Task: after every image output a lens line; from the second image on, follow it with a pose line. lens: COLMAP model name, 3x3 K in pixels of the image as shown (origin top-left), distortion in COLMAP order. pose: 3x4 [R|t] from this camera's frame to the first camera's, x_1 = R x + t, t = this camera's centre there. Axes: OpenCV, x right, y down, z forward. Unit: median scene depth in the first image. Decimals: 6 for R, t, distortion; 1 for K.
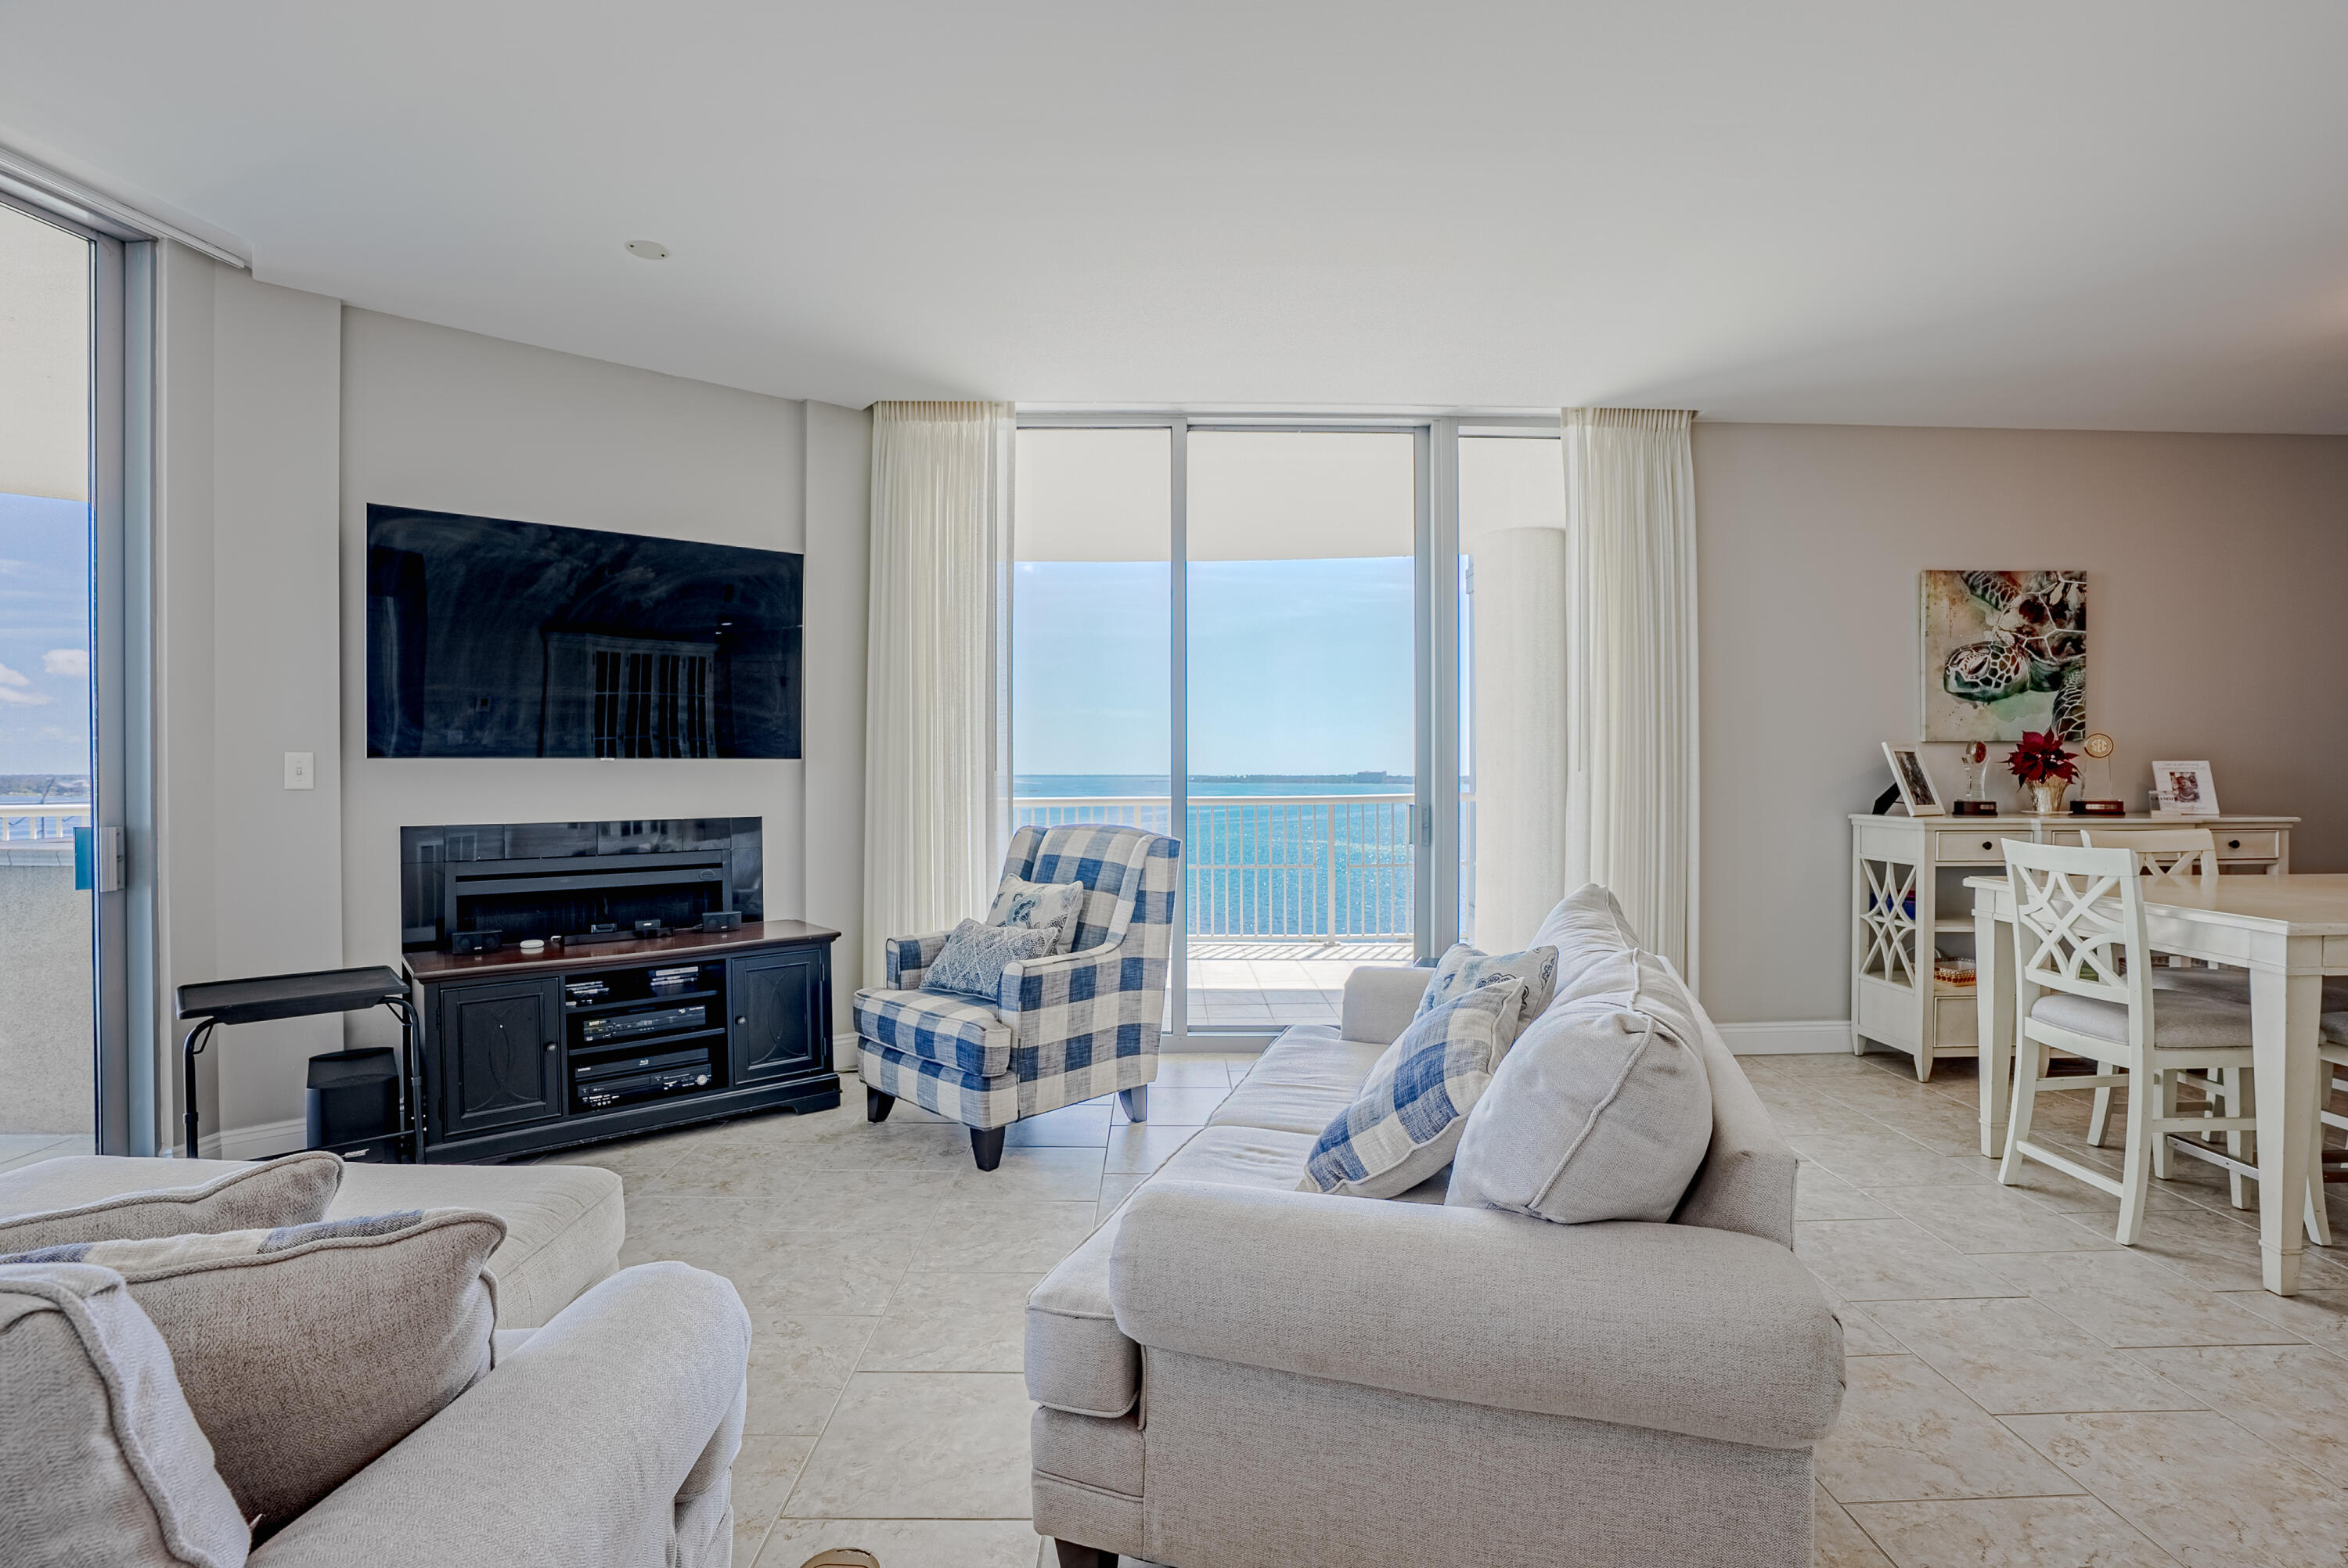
lens RADIAL K [[1101.9, 0, 1184.4], [0, 1101.9, 771.7], [0, 0, 1]] dist [-0.041559, 0.000340]
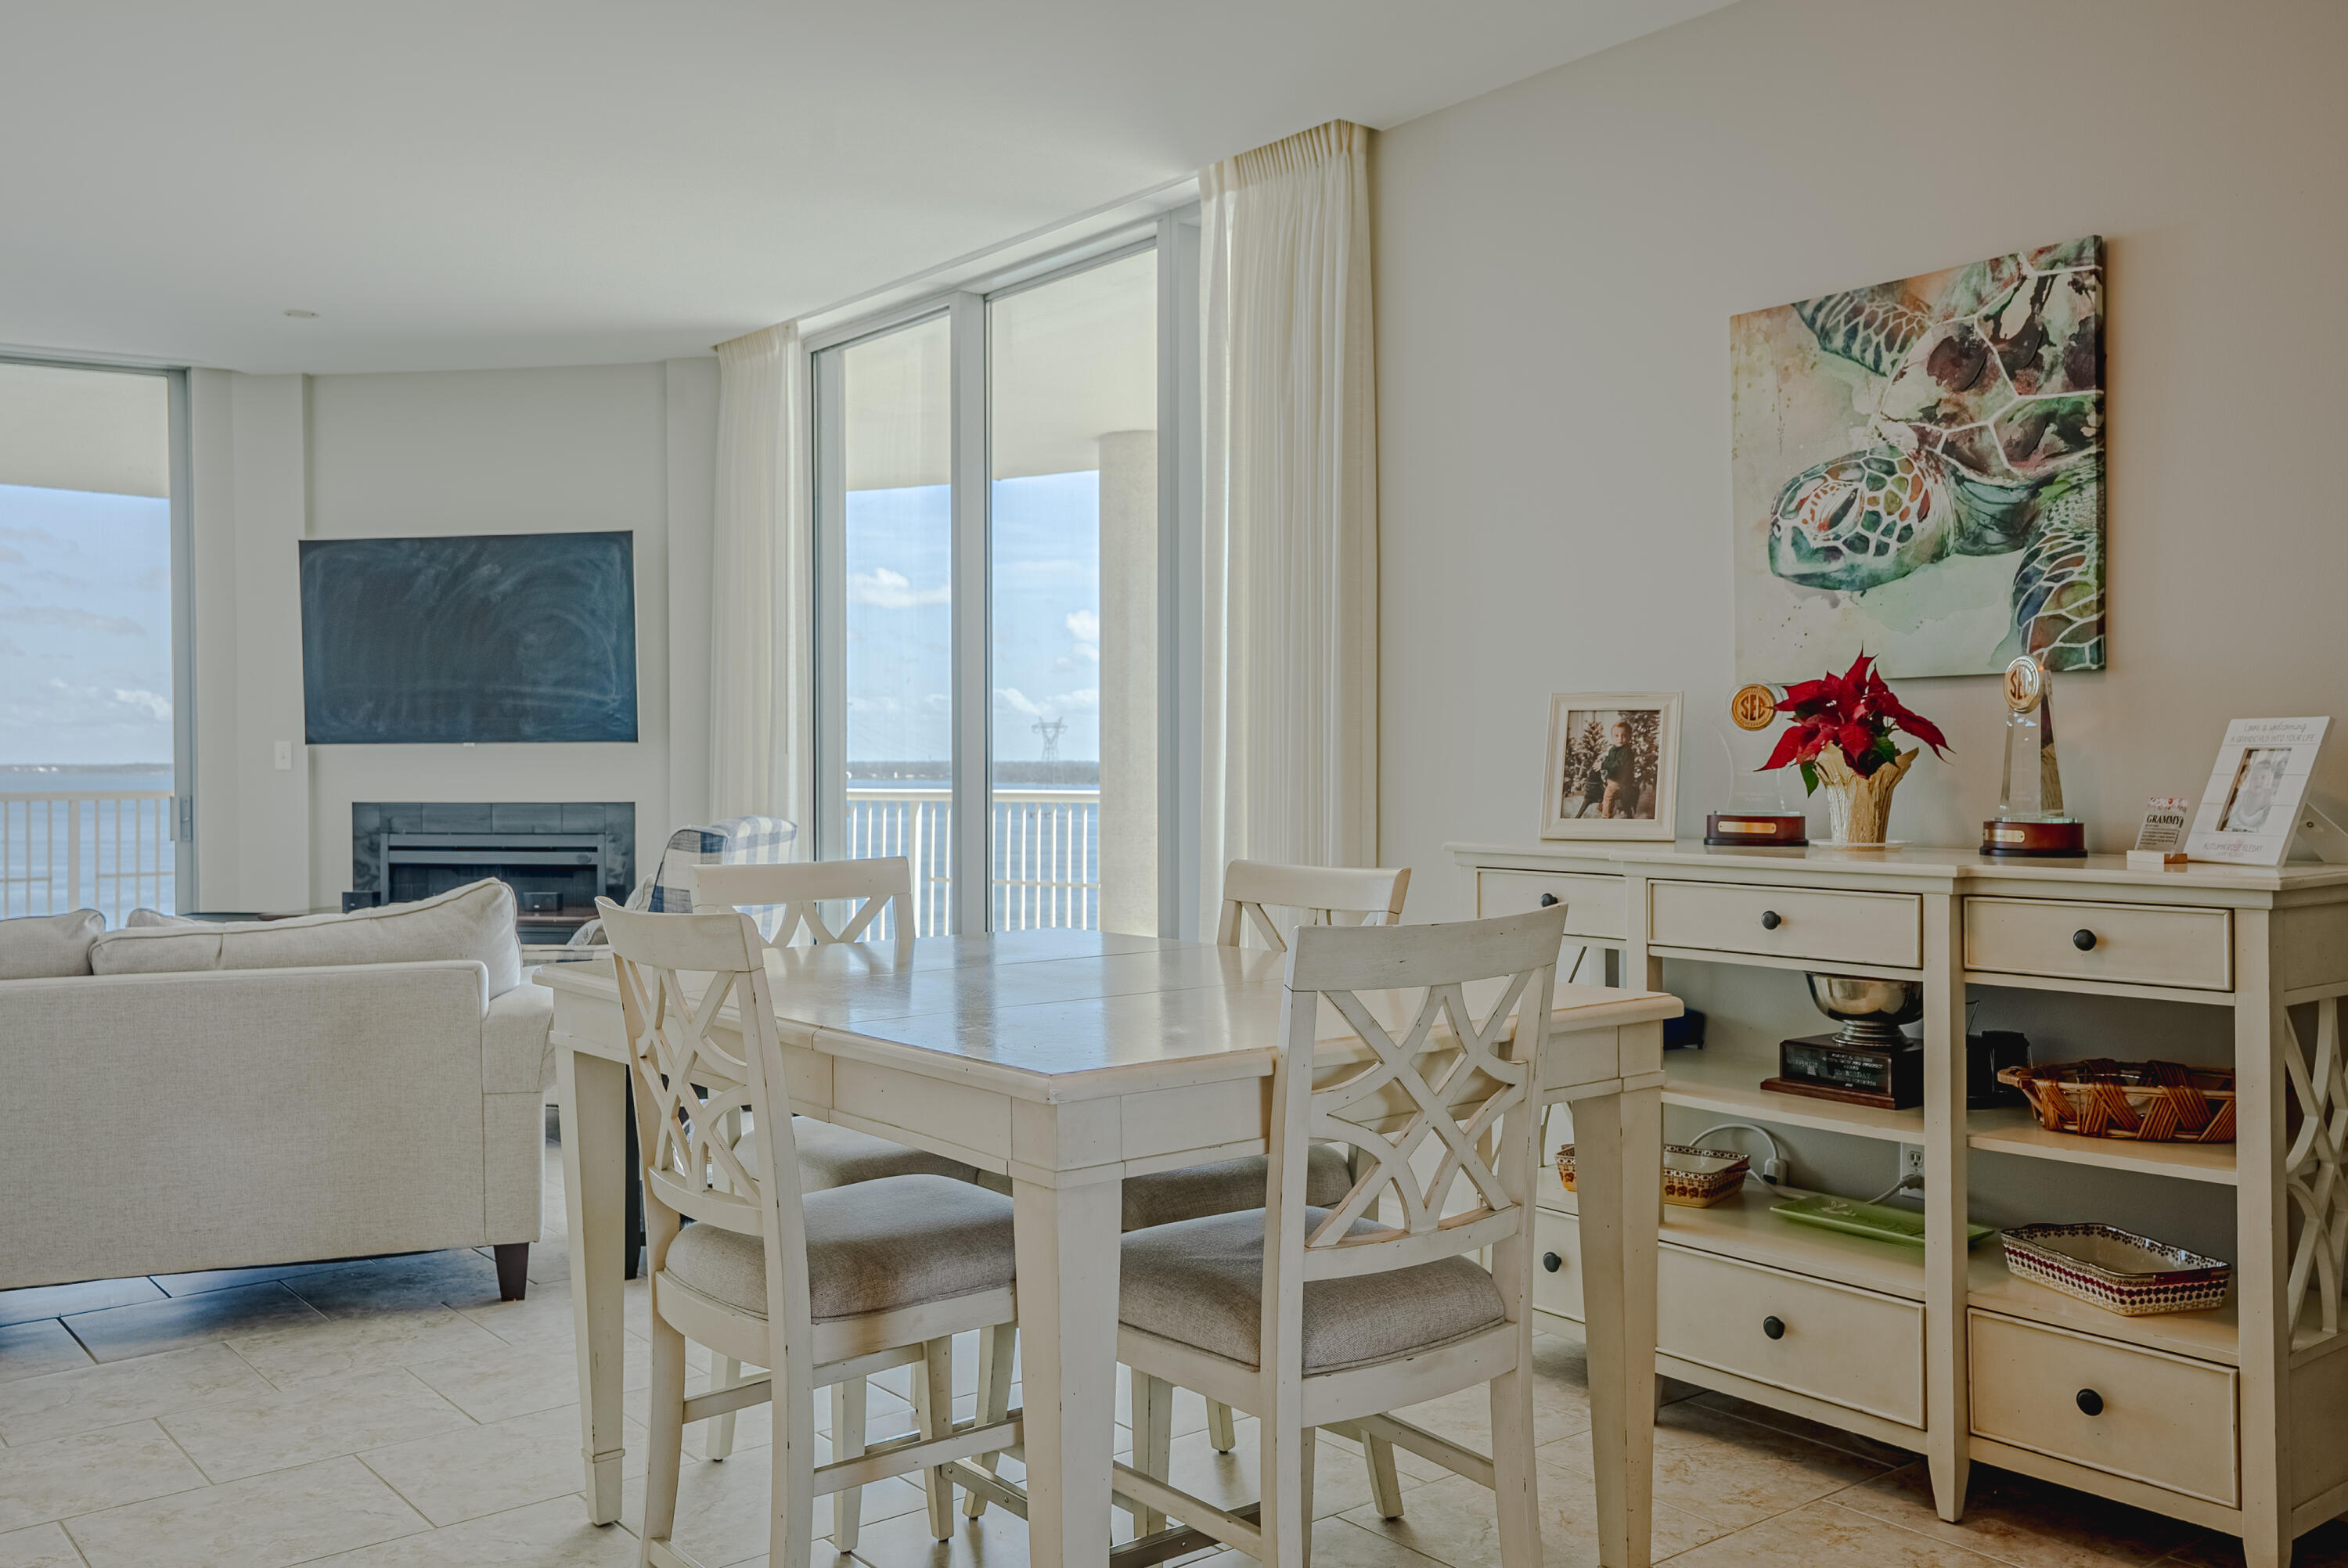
lens RADIAL K [[1994.5, 0, 1174.0], [0, 1994.5, 784.0], [0, 0, 1]] dist [0.011600, 0.010141]
pose [[0.607646, 0.009112, -0.794156, 1.223735], [0.002304, 0.999910, 0.013236, 0.002668], [0.794205, -0.009872, 0.607570, 0.284493]]
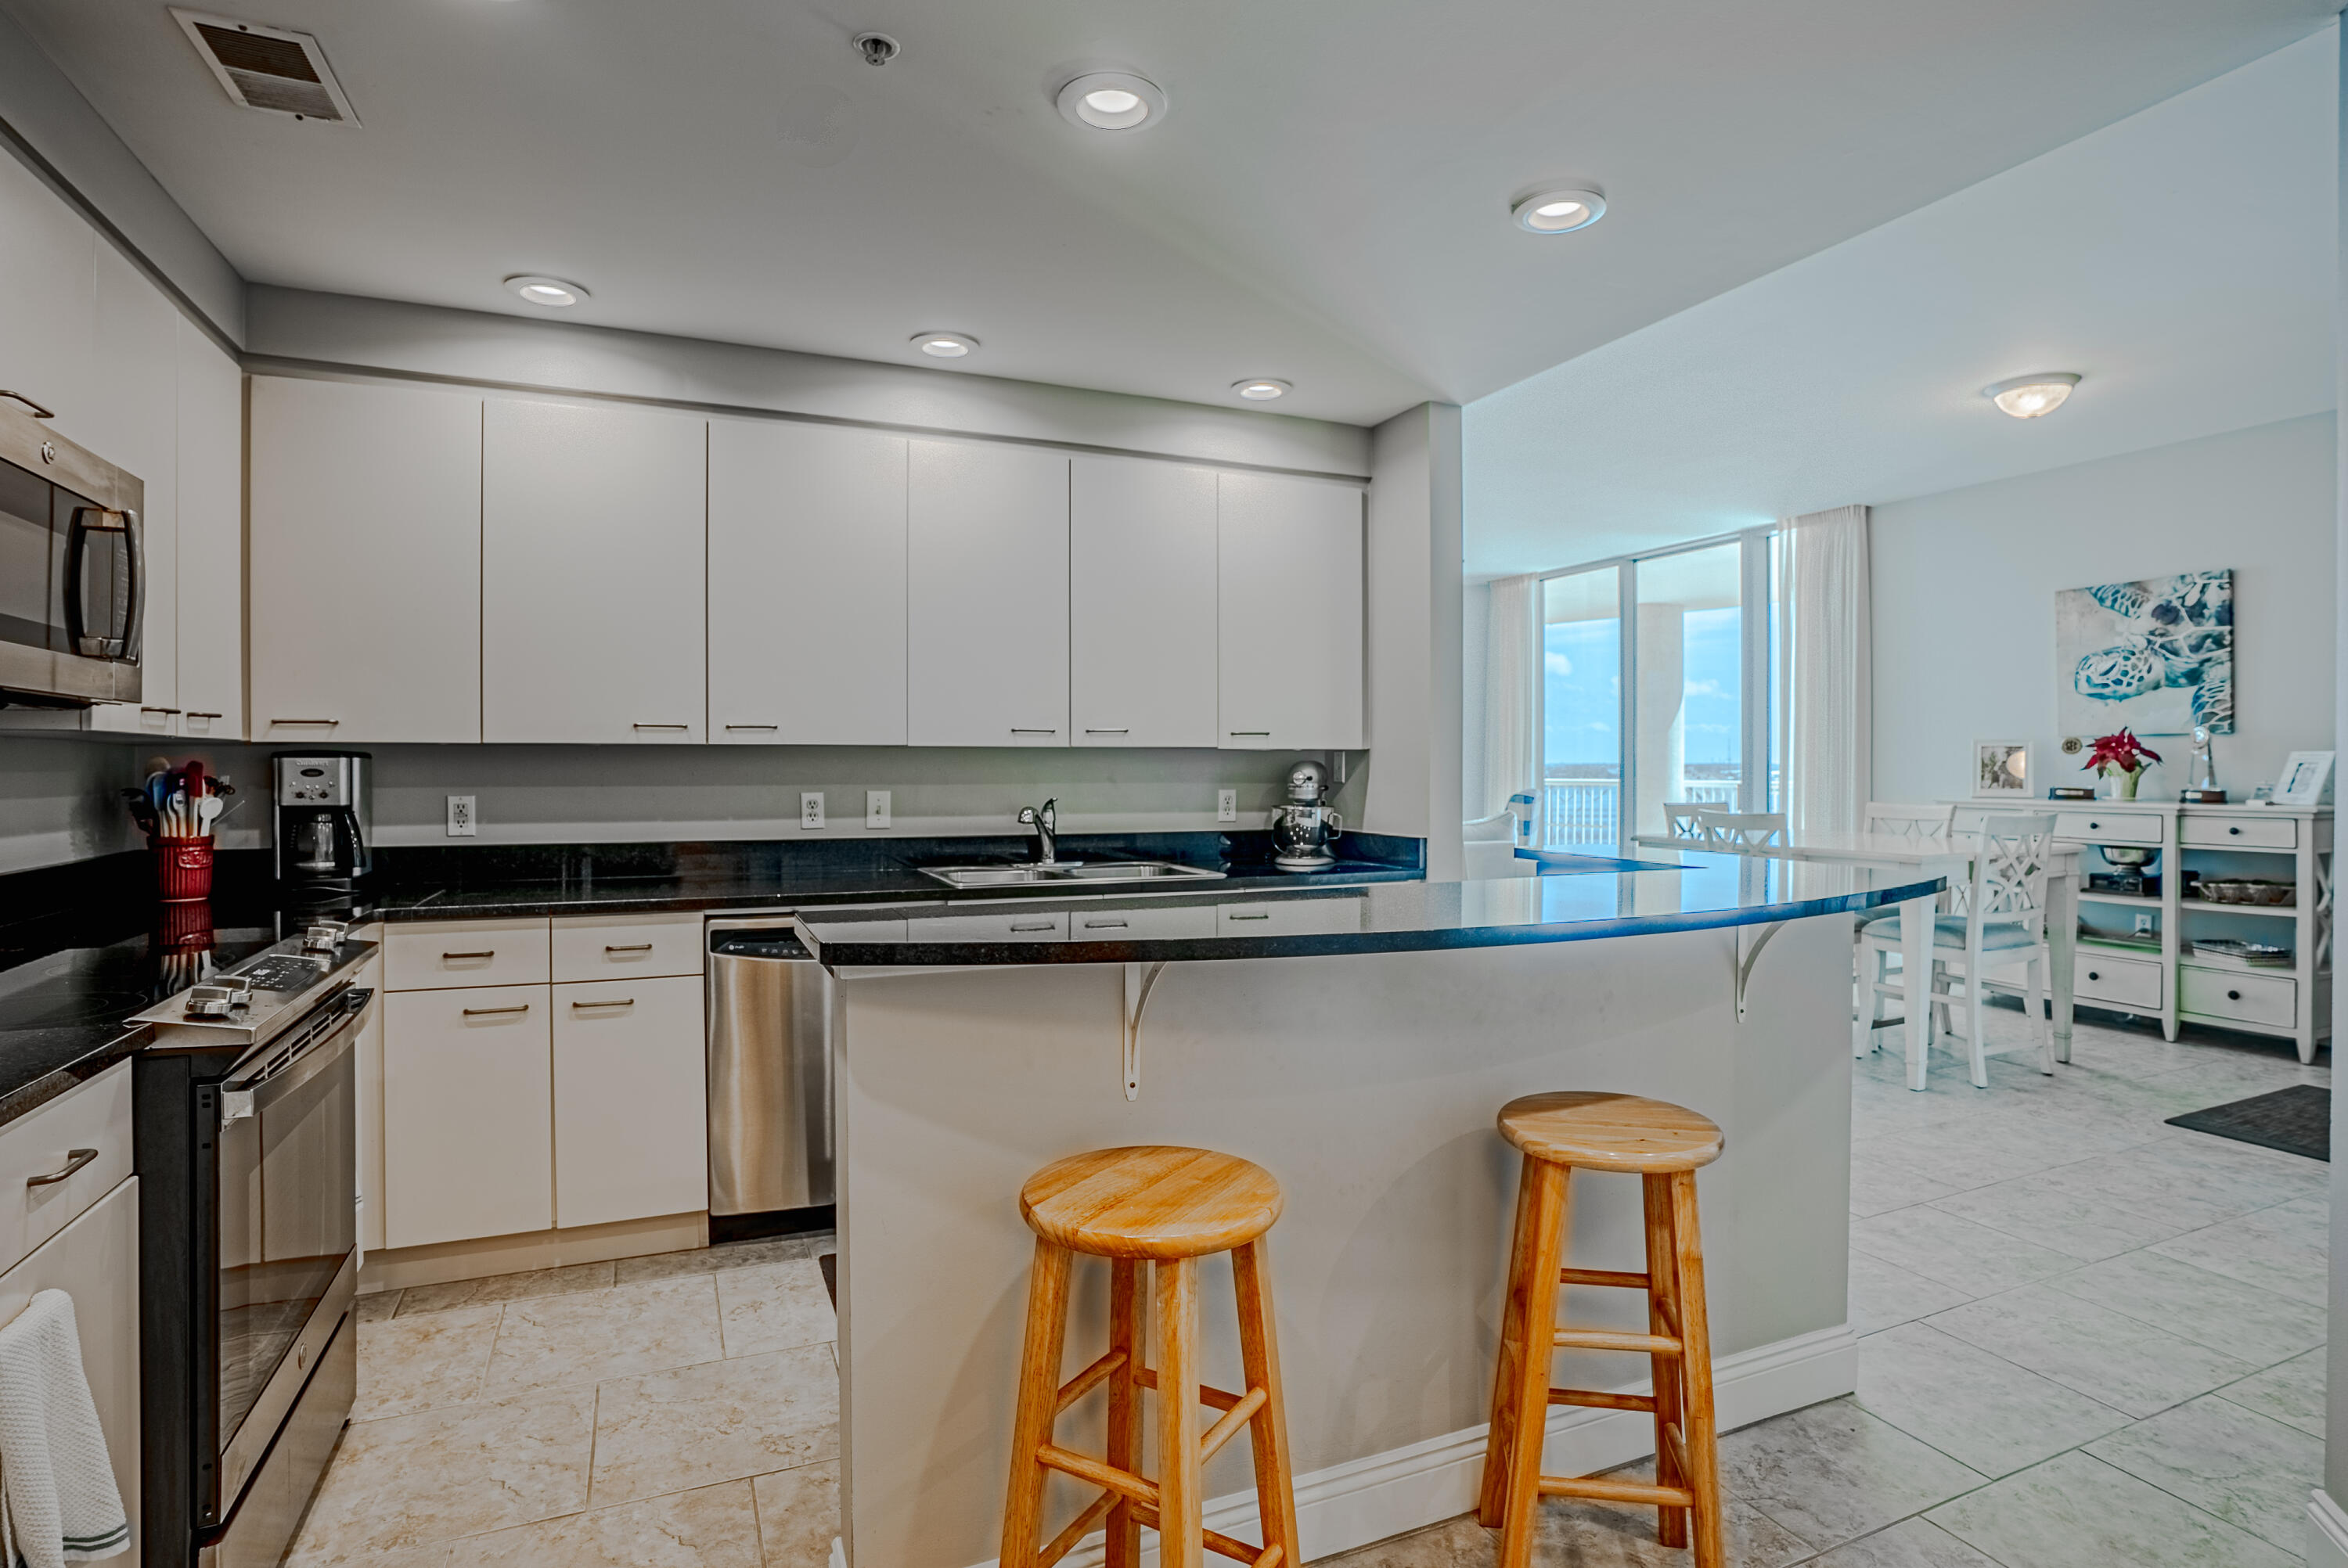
lens RADIAL K [[1173.7, 0, 1182.1], [0, 1173.7, 772.0], [0, 0, 1]] dist [-0.055345, 0.018788]
pose [[0.383507, 0.008249, -0.923501, 1.472162], [0.003031, 0.999943, 0.010191, -0.004760], [0.923533, -0.006708, 0.383461, -0.360337]]
